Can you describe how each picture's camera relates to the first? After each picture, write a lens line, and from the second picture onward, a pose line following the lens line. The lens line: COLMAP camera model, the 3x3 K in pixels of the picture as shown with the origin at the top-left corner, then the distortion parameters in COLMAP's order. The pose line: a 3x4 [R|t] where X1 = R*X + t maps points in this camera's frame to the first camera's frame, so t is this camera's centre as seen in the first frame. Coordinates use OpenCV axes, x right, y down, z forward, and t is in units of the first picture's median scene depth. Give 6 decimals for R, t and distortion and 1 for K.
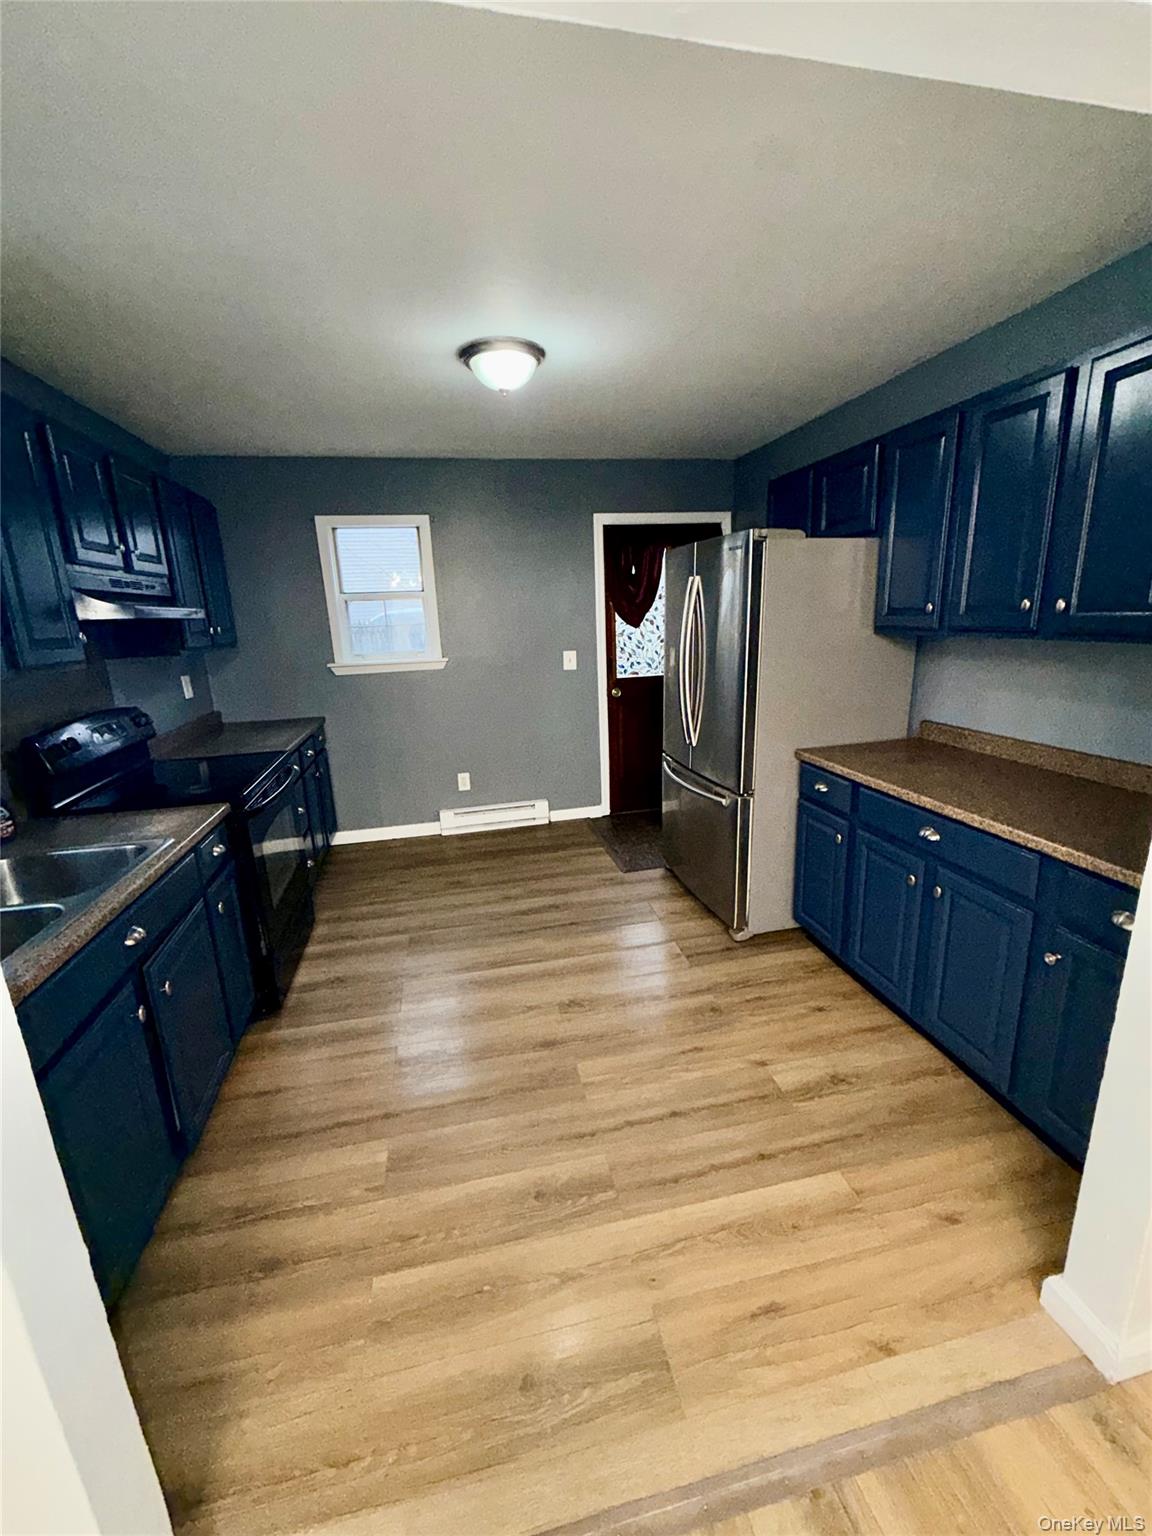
lens RADIAL K [[616.9, 0, 572.1], [0, 616.9, 768.7], [0, 0, 1]] dist [0.003921, 0.000064]
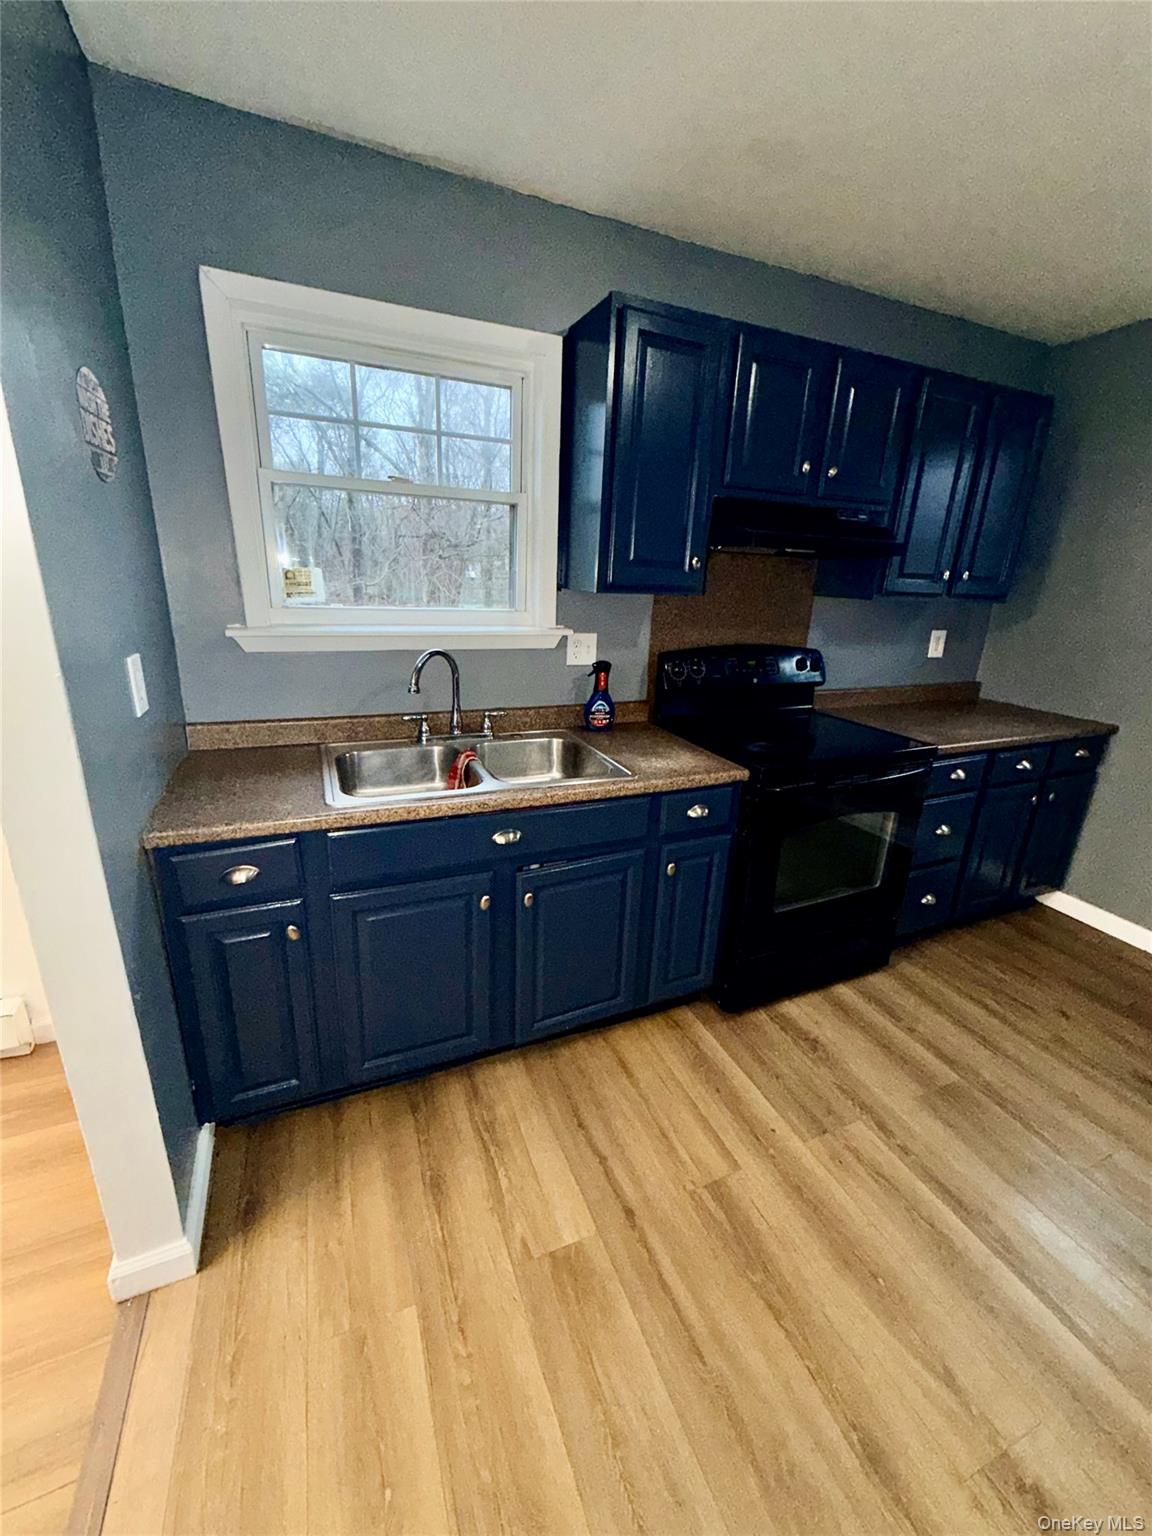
lens RADIAL K [[616.9, 0, 578.7], [0, 616.9, 768.5], [0, 0, 1]] dist [0.003921, 0.000064]
pose [[0.195775, 0.343249, -0.918614, 0.145482], [-0.281849, 0.916913, 0.282546, -0.099918], [0.939273, 0.203595, 0.276253, 0.448675]]
